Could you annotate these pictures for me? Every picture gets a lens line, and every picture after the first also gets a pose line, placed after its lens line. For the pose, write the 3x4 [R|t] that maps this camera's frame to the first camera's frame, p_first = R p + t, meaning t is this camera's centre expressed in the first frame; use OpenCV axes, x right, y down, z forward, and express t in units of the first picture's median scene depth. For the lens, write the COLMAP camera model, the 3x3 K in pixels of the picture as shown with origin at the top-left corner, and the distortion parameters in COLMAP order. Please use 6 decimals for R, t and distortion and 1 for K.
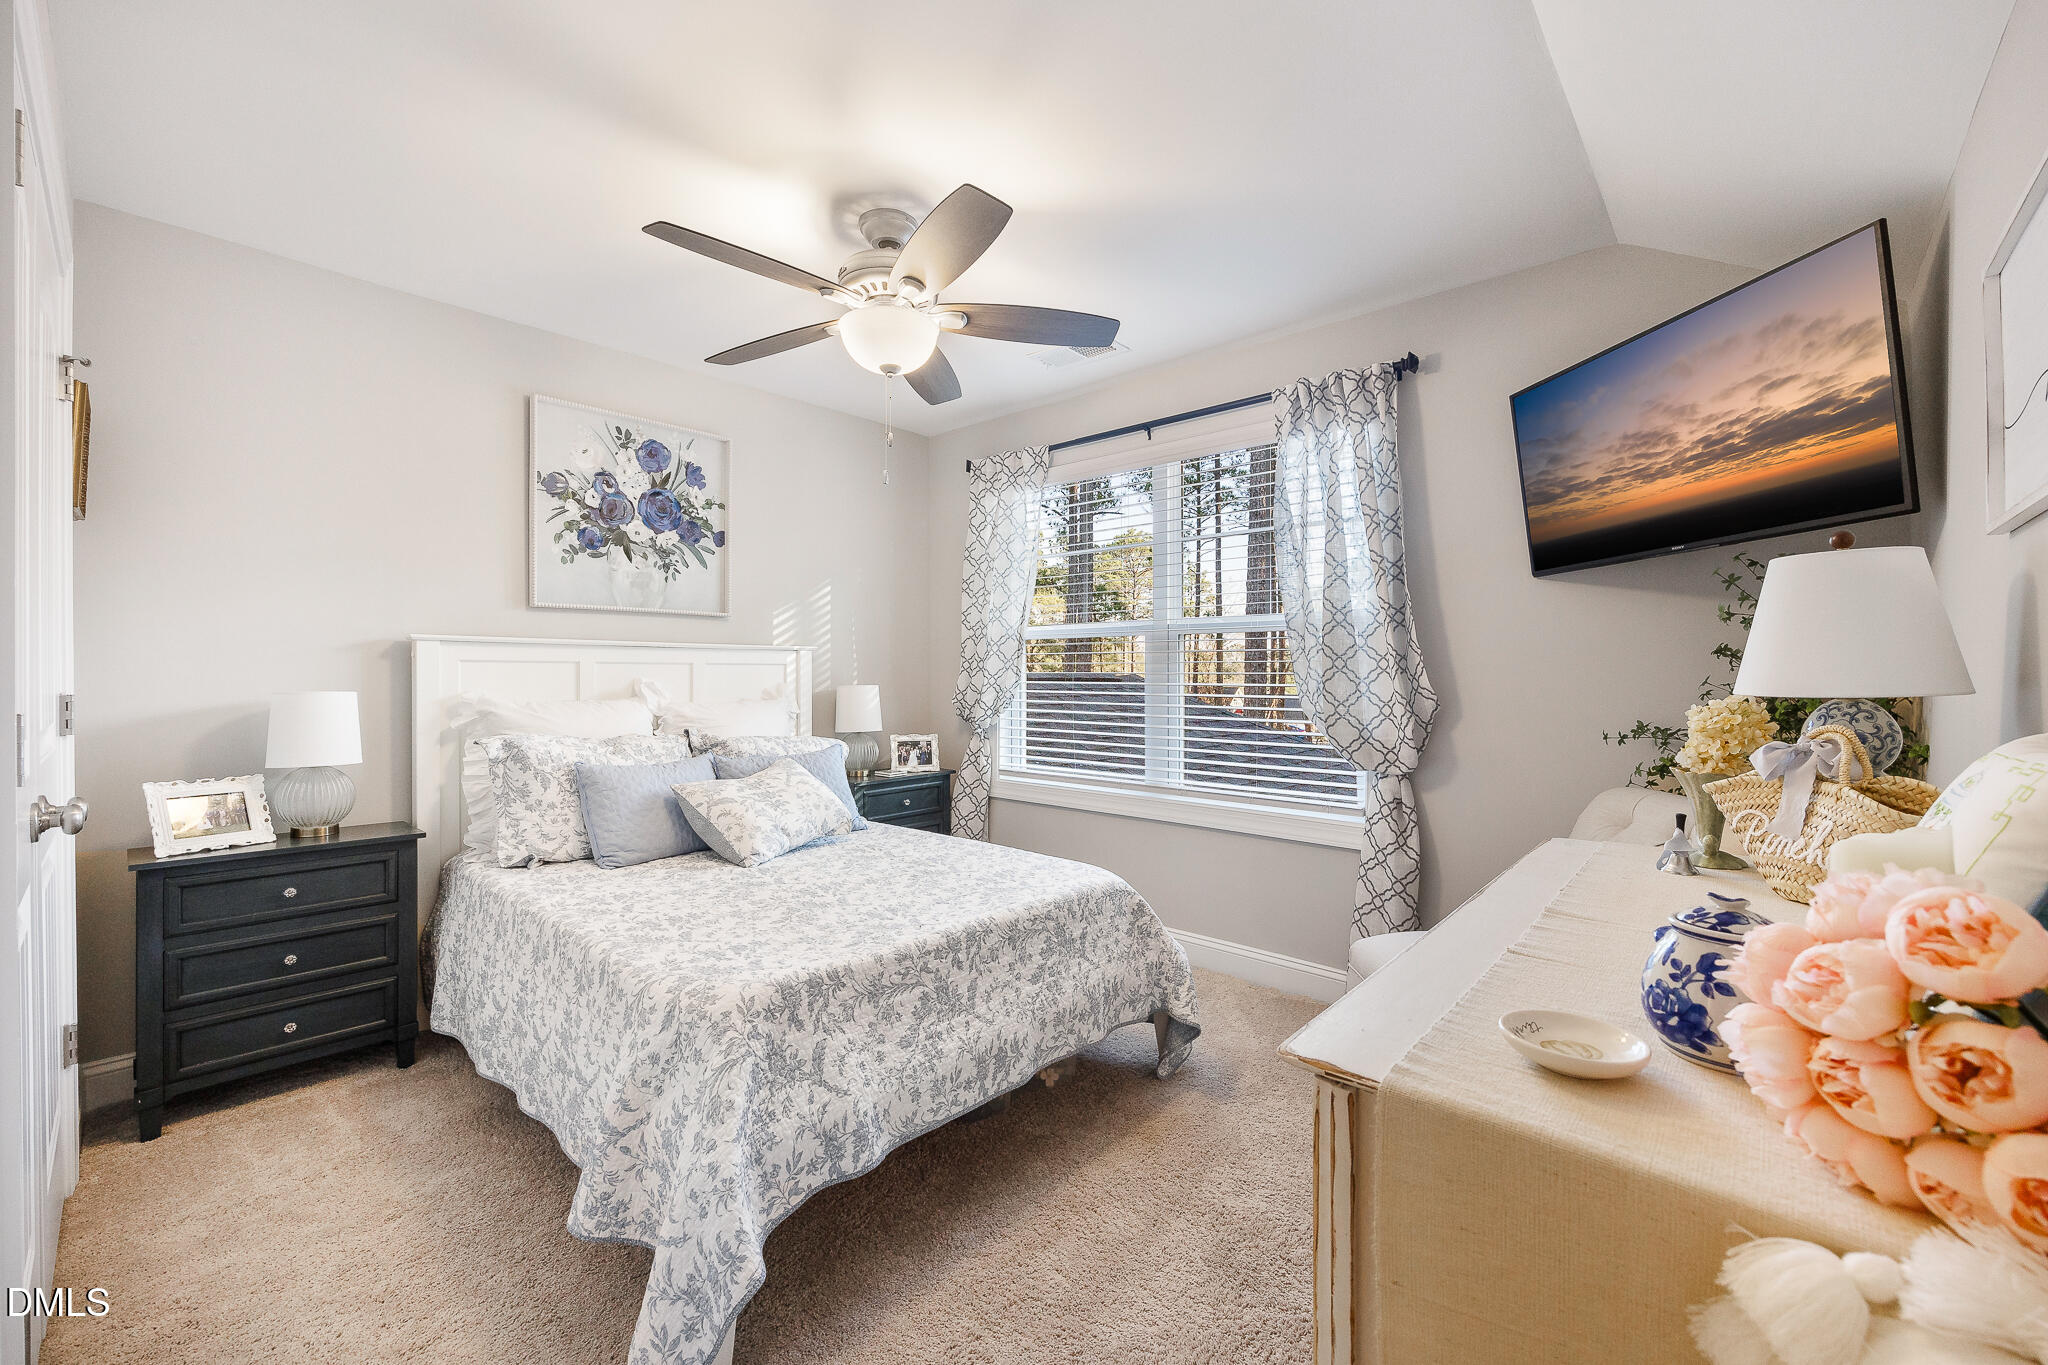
lens RADIAL K [[824.1, 0, 1025.2], [0, 824.1, 671.0], [0, 0, 1]] dist [-0.002887, 0.000922]
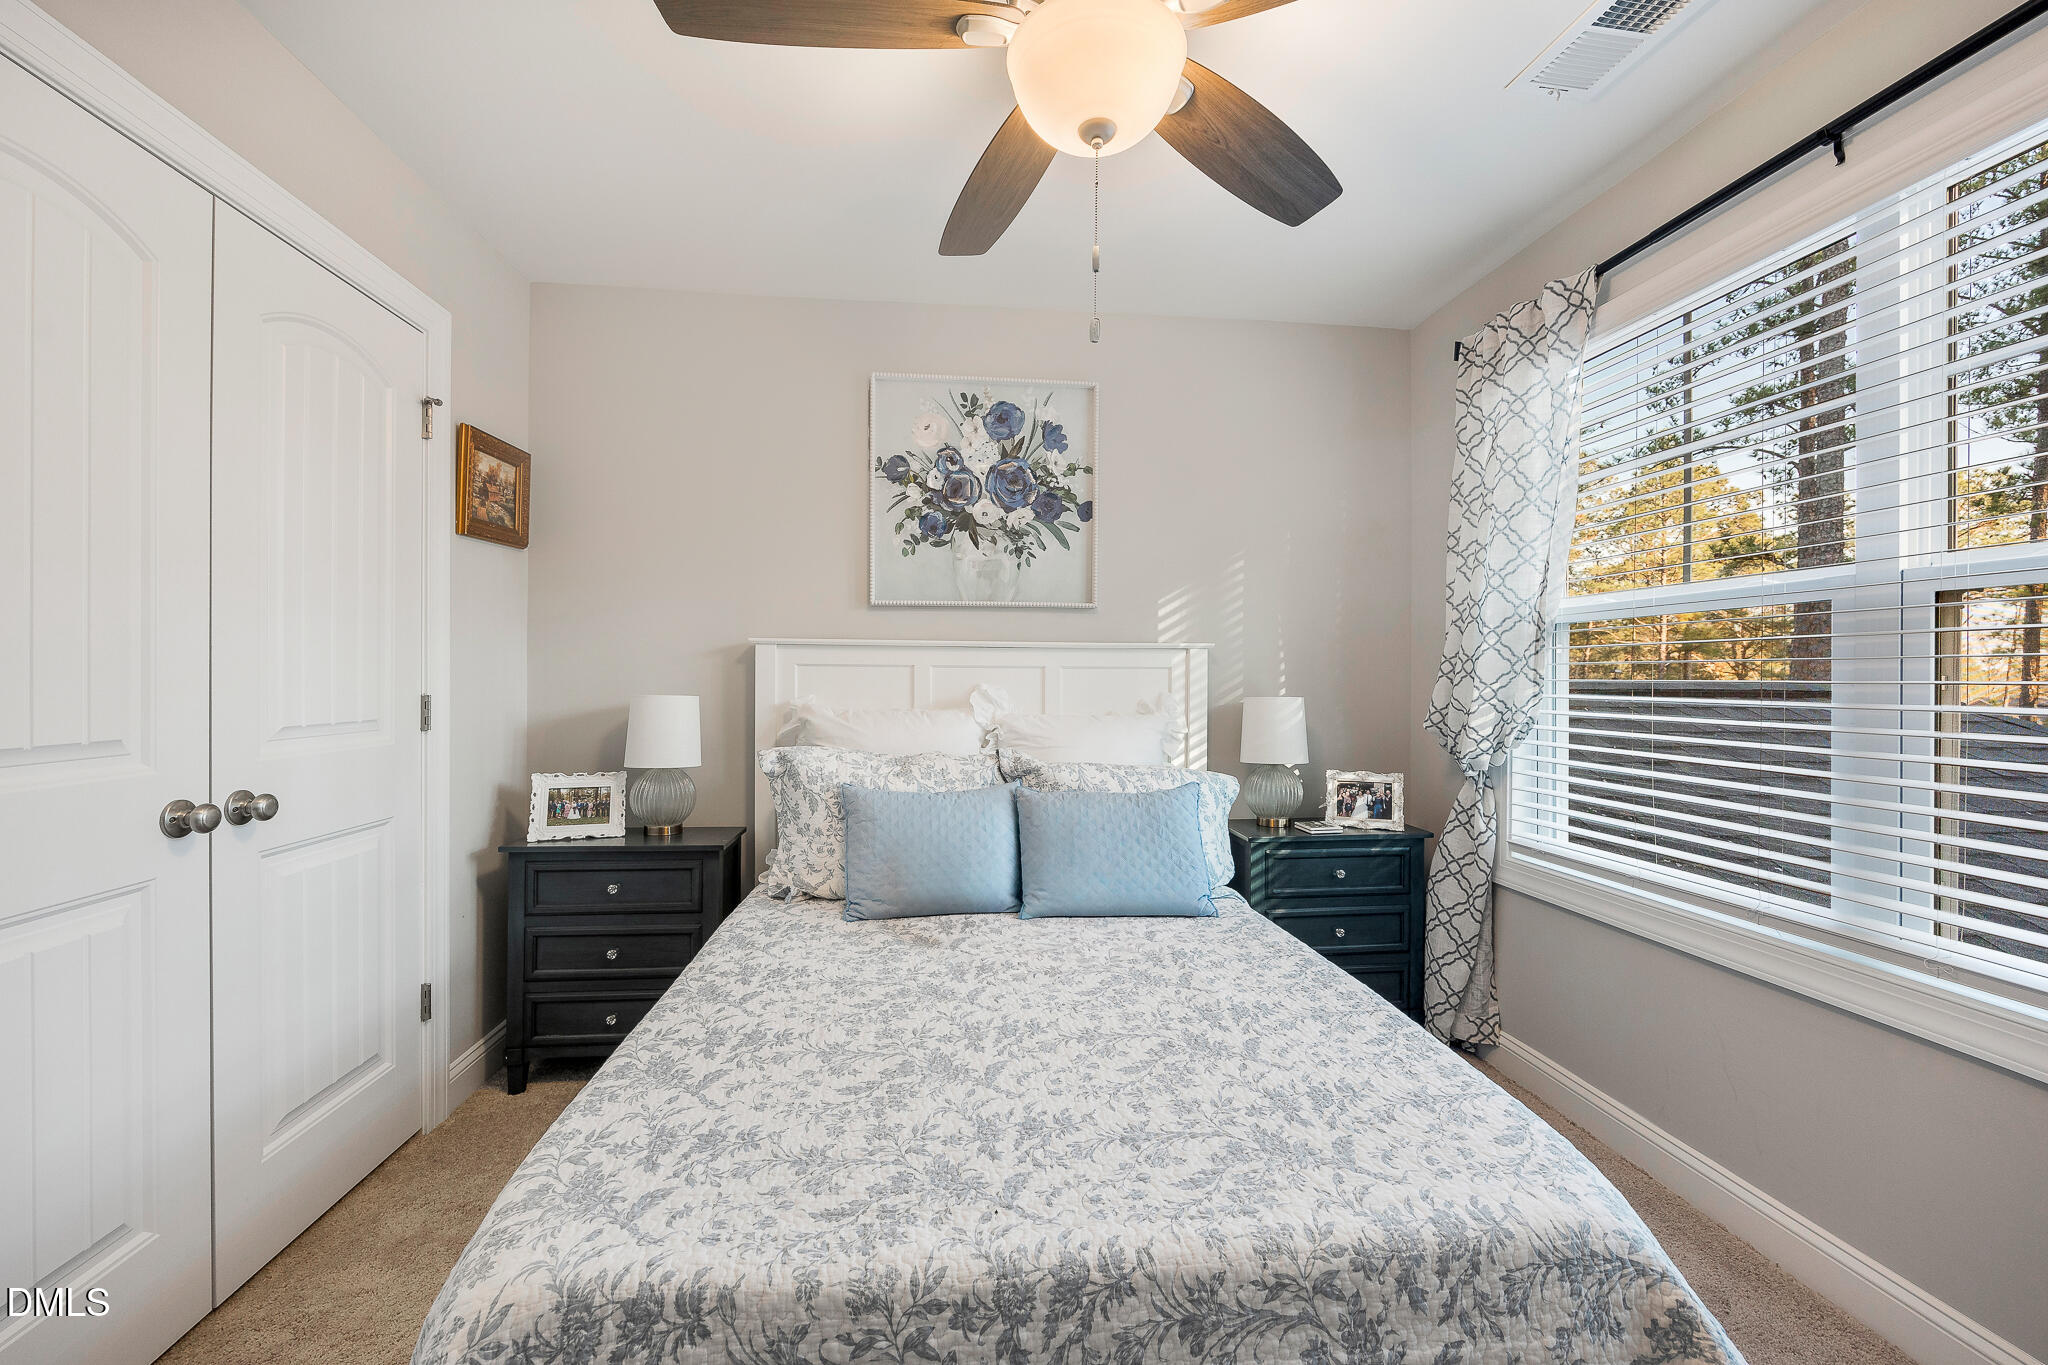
lens RADIAL K [[824.1, 0, 1010.0], [0, 824.1, 677.9], [0, 0, 1]] dist [-0.002887, 0.000922]
pose [[0.750873, 0.002296, -0.660443, 0.116126], [-0.002598, 0.999996, 0.000523, 0.001426], [0.660442, 0.001323, 0.750876, 0.394358]]
